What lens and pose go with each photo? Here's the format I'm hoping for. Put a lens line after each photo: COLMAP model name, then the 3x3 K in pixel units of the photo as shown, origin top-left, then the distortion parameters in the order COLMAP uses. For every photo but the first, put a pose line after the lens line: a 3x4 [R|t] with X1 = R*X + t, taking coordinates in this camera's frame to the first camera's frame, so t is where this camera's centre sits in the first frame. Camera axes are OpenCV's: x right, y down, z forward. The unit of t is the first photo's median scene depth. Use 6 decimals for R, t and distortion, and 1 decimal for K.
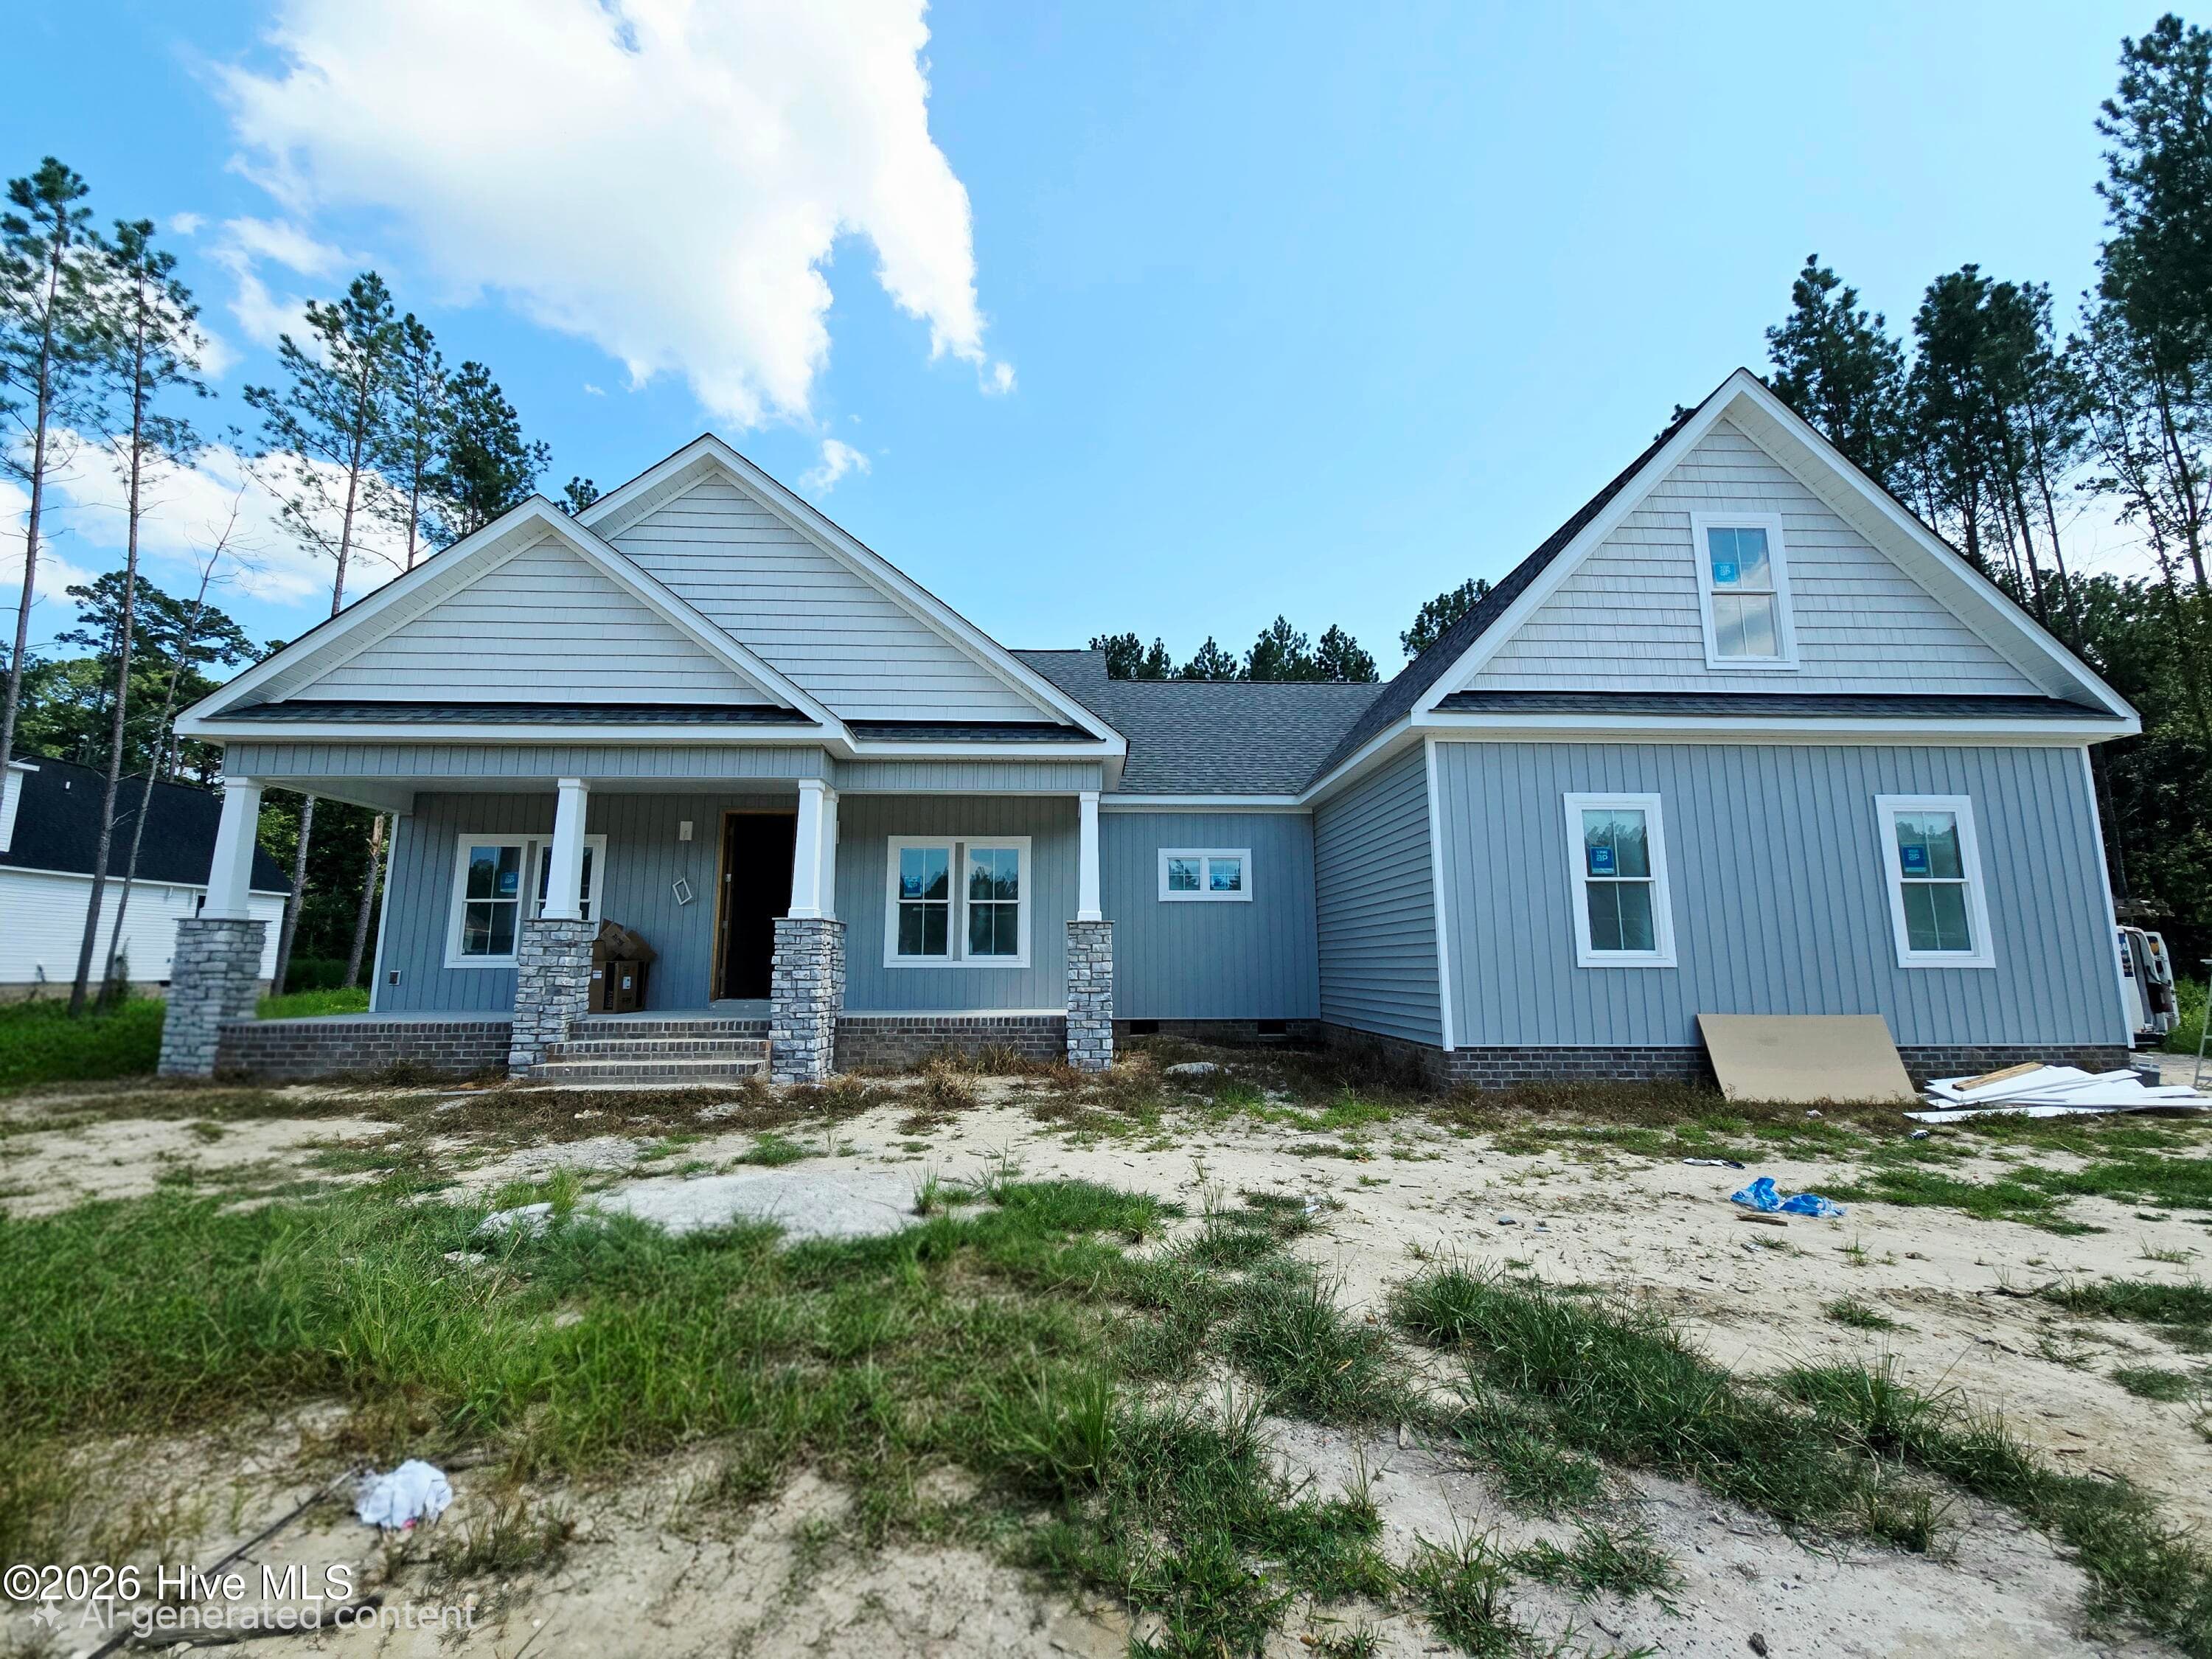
lens RADIAL K [[907.9, 0, 1100.6], [0, 907.9, 827.0], [0, 0, 1]] dist [0.007588, -0.005605]
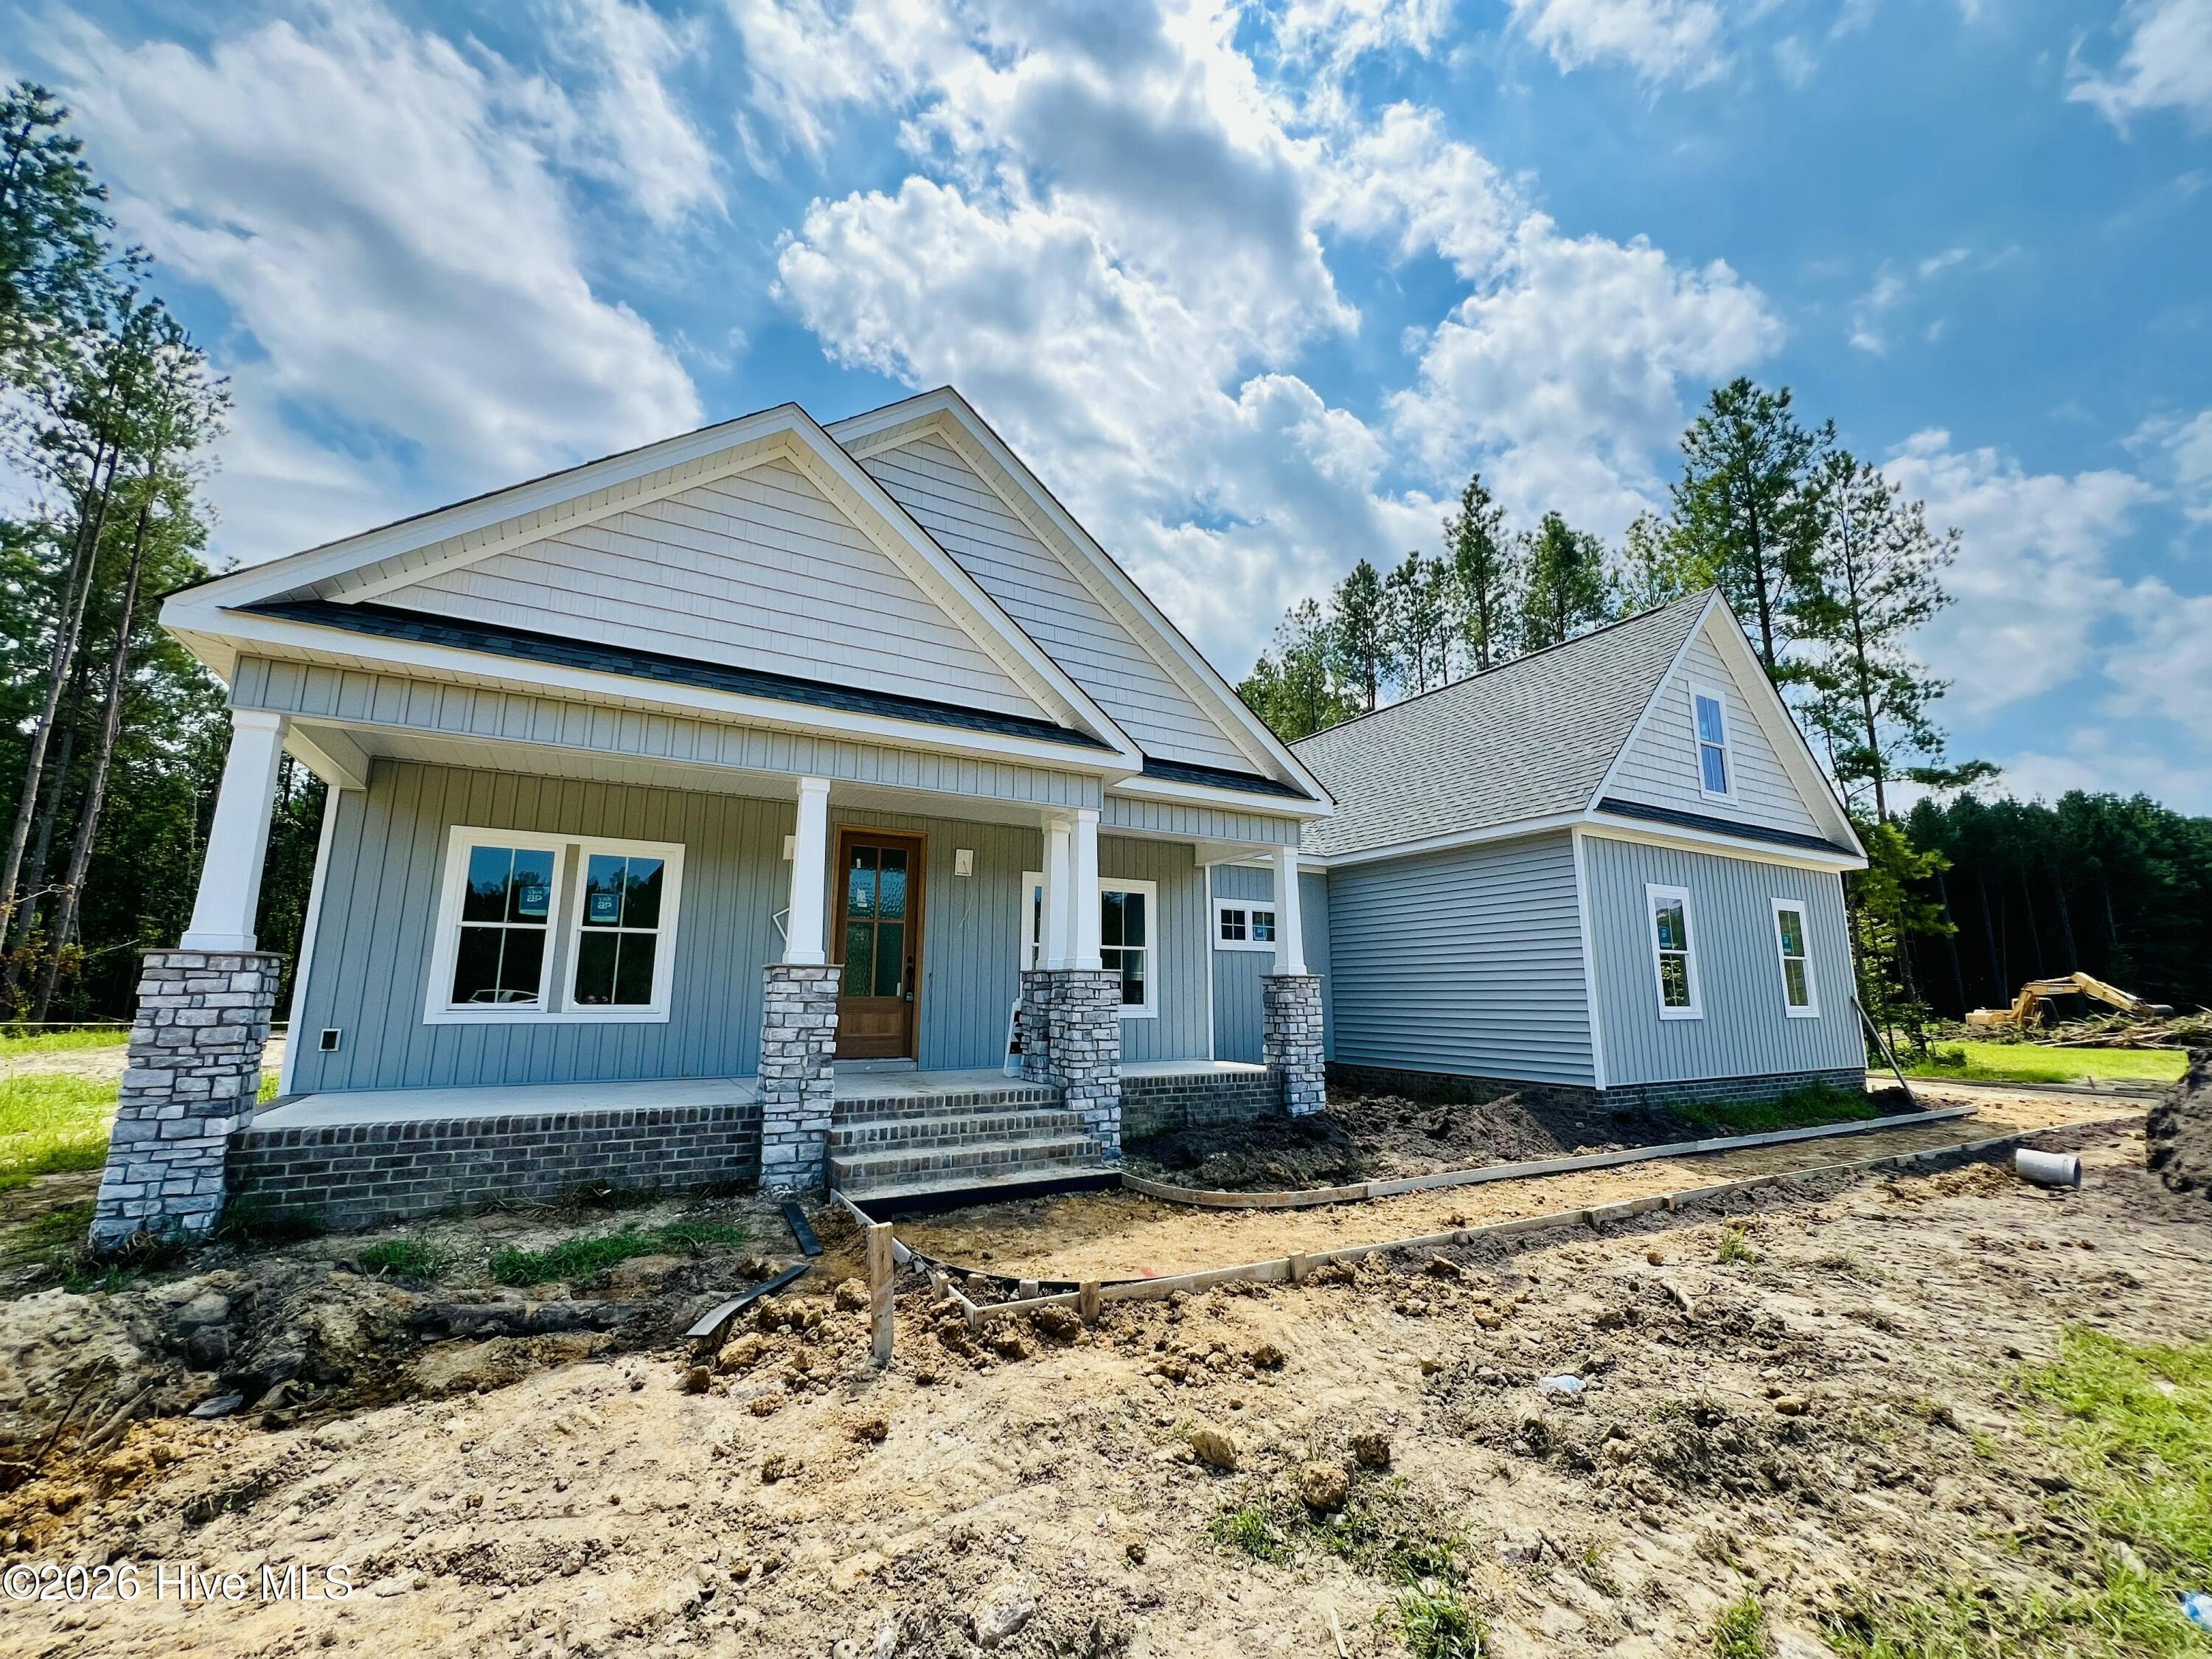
lens RADIAL K [[887.8, 0, 1103.3], [0, 887.8, 834.3], [0, 0, 1]] dist [-0.000869, -0.000326]
pose [[0.885649, 0.088083, 0.455924, -0.686817], [-0.077051, 0.996109, -0.042770, 0.006049], [-0.457917, 0.002750, 0.888991, 0.218963]]
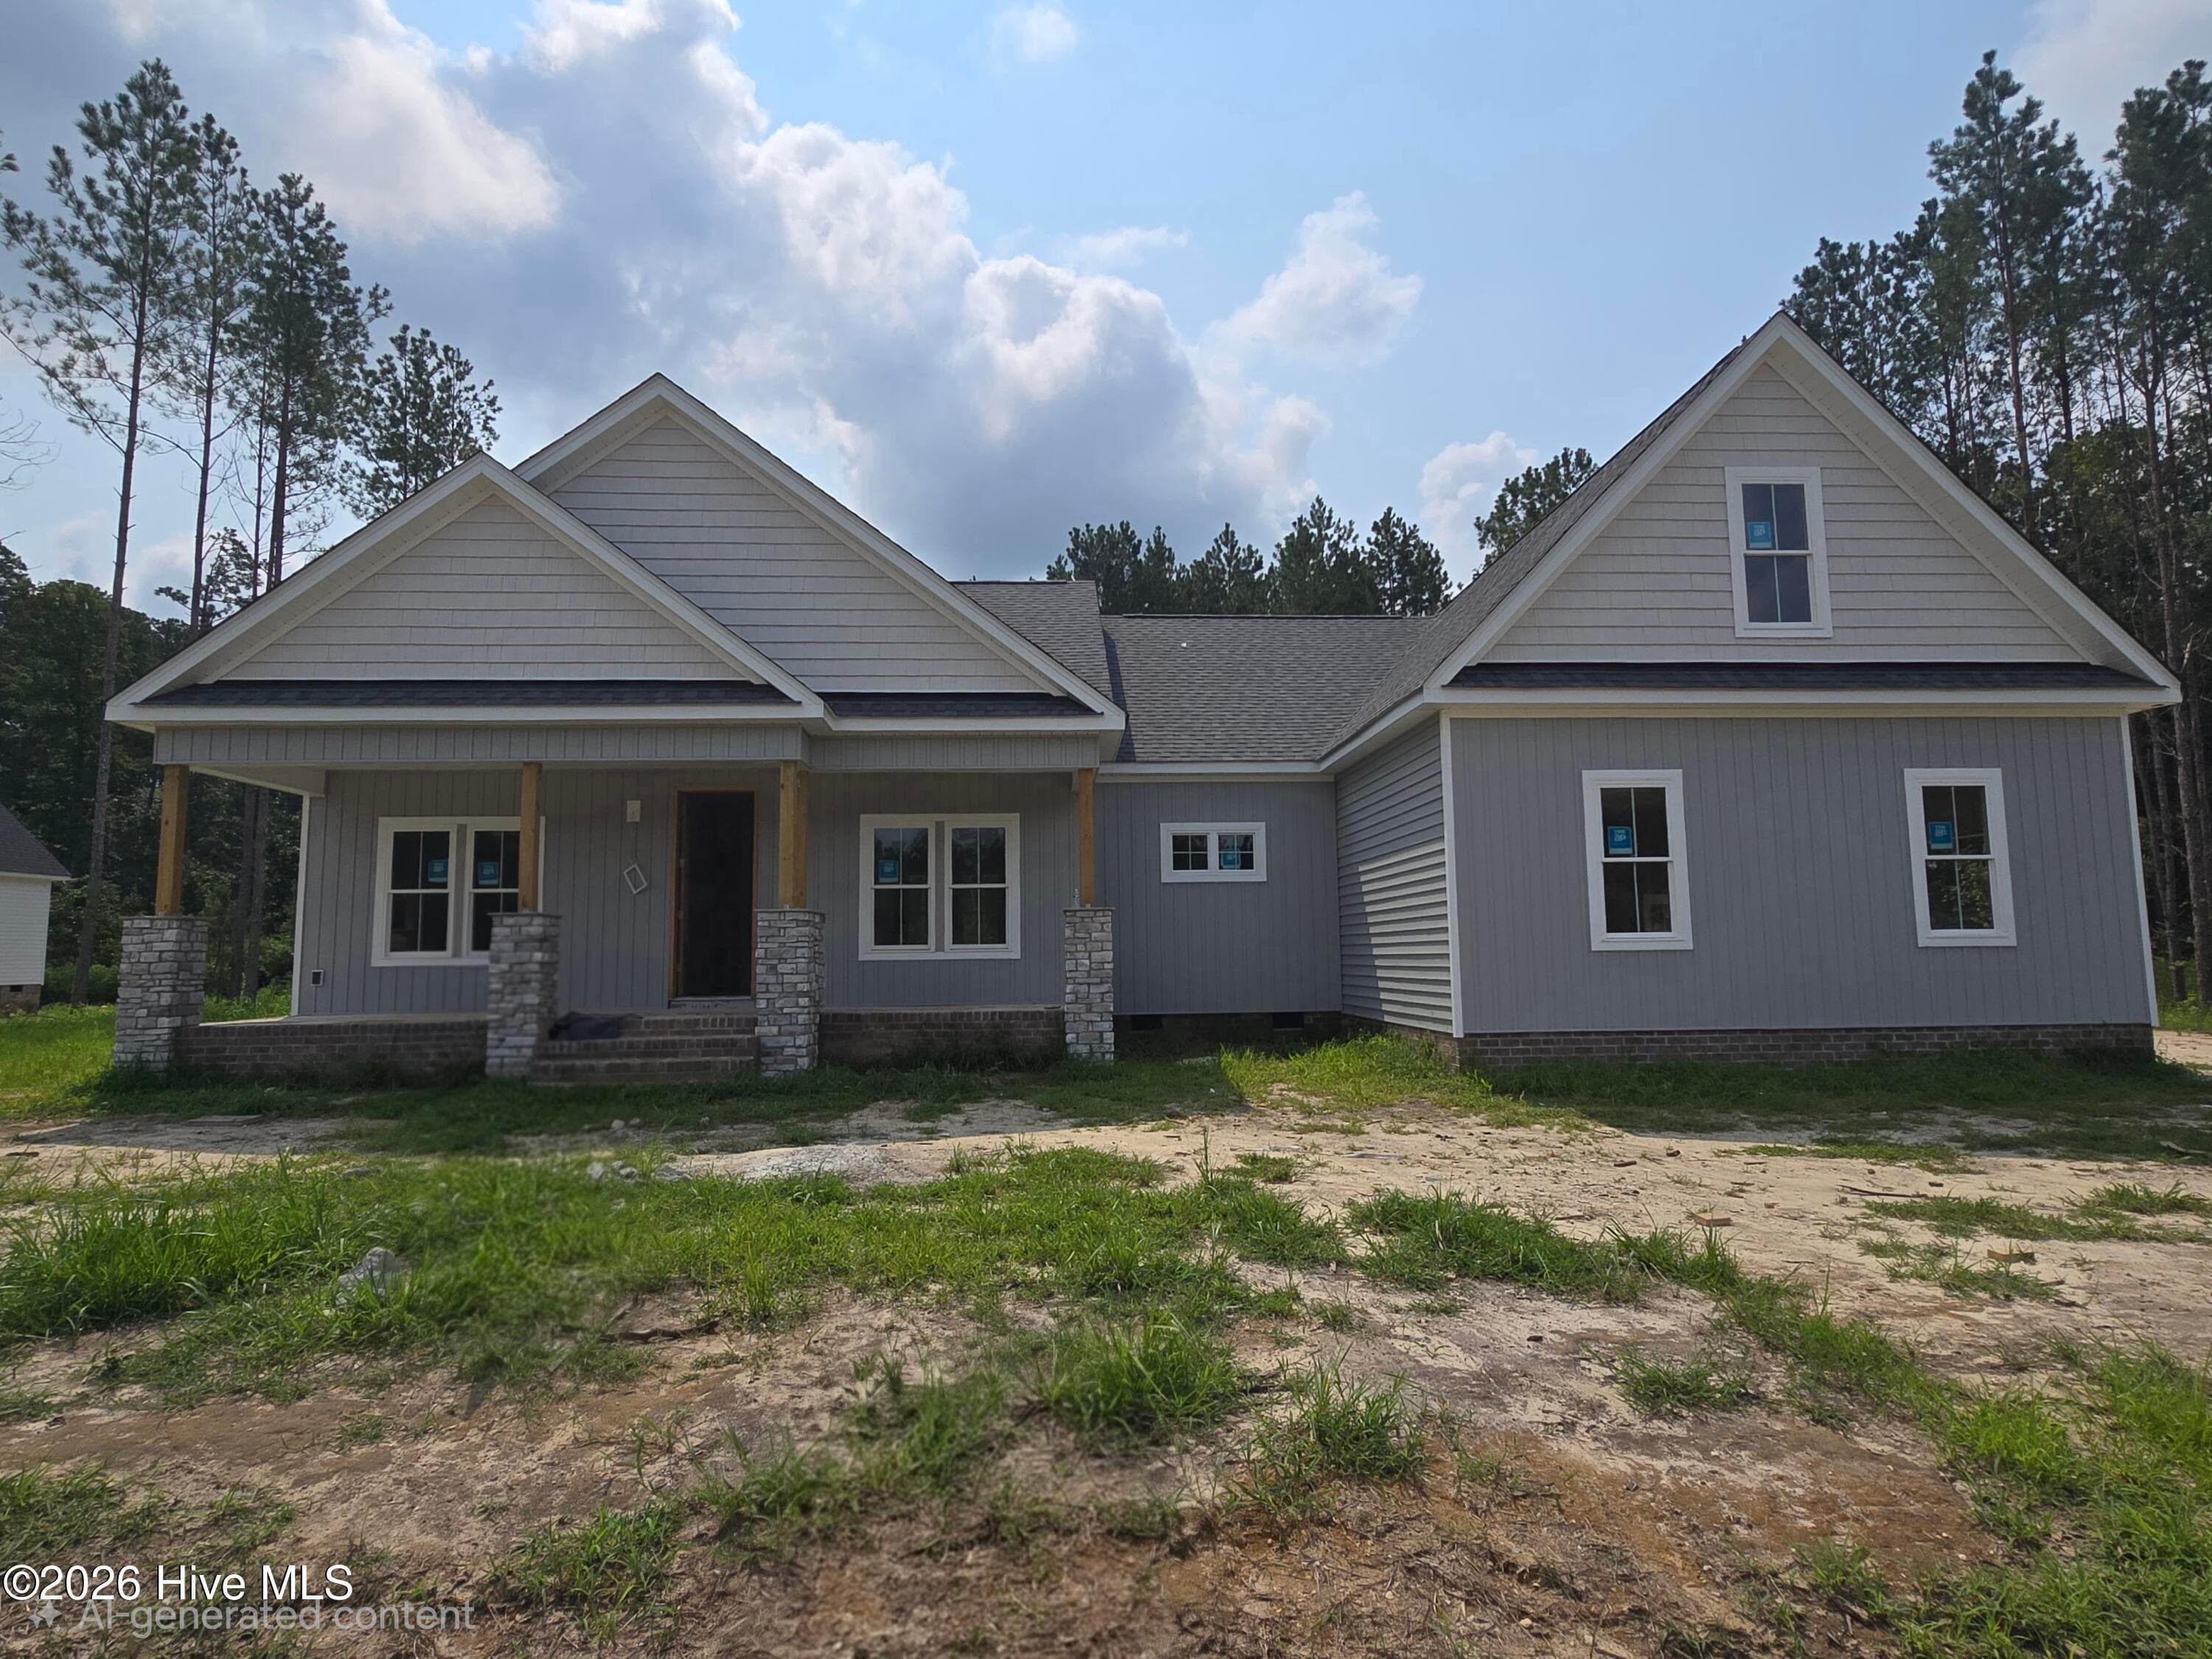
lens RADIAL K [[1249.0, 0, 1099.3], [0, 1249.0, 822.6], [0, 0, 1]] dist [0.004553, 0.002473]
pose [[0.999856, -0.010298, 0.013513, -0.017052], [0.009680, 0.998940, 0.045010, -0.042442], [-0.013962, -0.044873, 0.998895, -0.283959]]
